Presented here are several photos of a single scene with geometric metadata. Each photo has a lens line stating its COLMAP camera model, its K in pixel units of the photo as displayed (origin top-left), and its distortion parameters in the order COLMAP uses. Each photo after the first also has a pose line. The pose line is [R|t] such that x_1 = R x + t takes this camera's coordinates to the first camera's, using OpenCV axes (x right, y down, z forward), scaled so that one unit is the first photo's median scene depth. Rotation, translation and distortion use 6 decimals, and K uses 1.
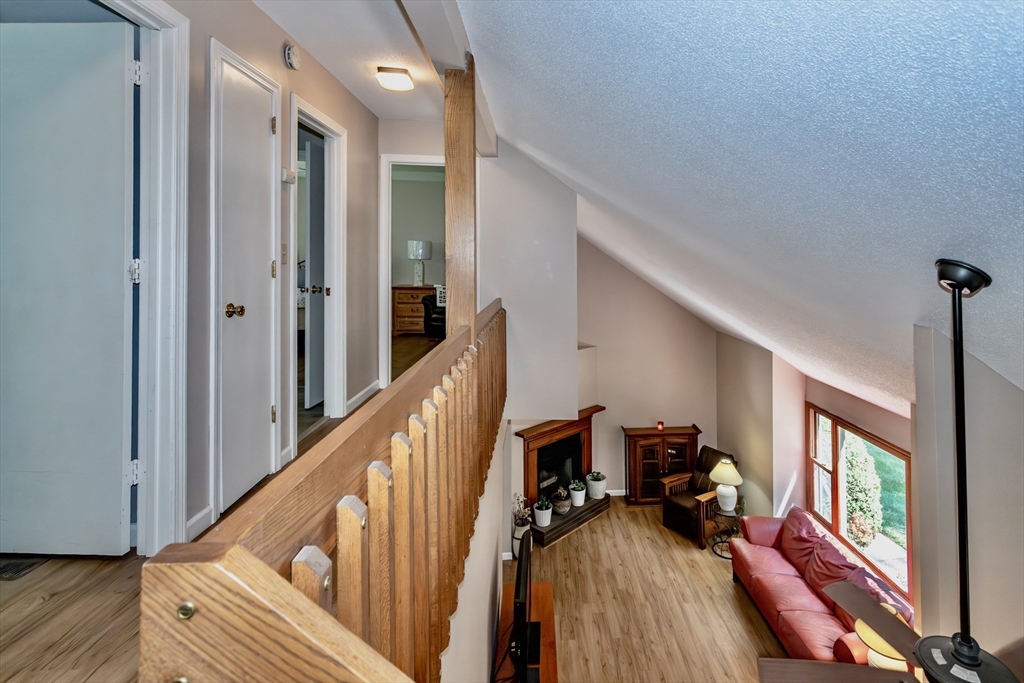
lens RADIAL K [[492.7, 0, 564.1], [0, 492.7, 340.4], [0, 0, 1]] dist [0.001393, -0.000284]
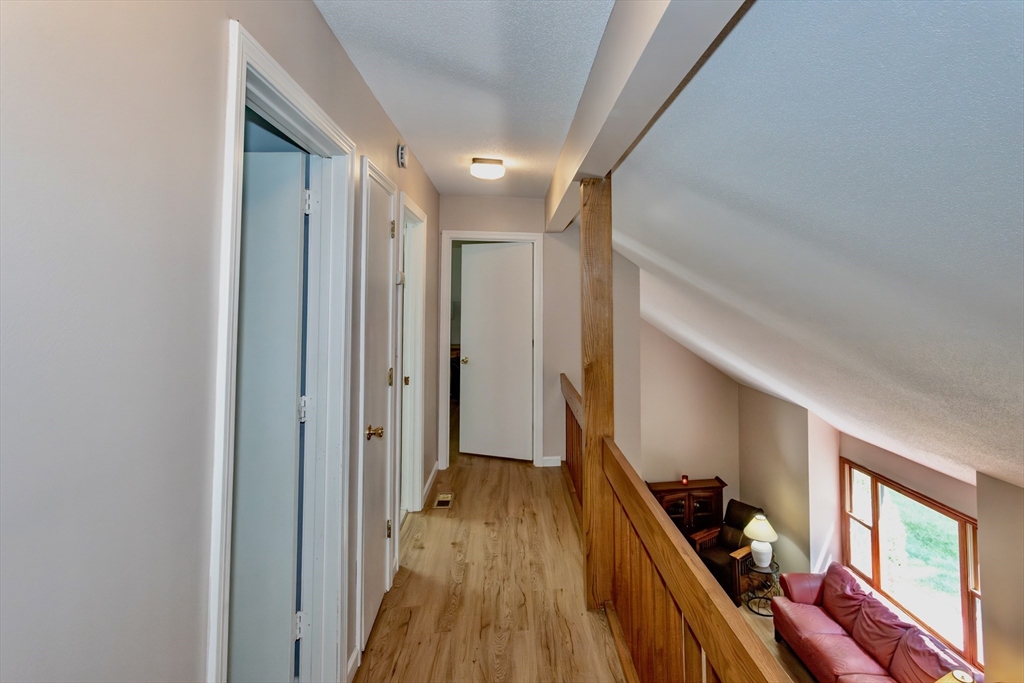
lens RADIAL K [[492.7, 0, 512.1], [0, 492.7, 337.6], [0, 0, 1]] dist [0.001393, -0.000284]
pose [[0.998099, -0.022652, 0.057313, -0.240052], [0.024332, 0.999289, -0.028793, -0.110511], [-0.056620, 0.030132, 0.997941, 0.018758]]
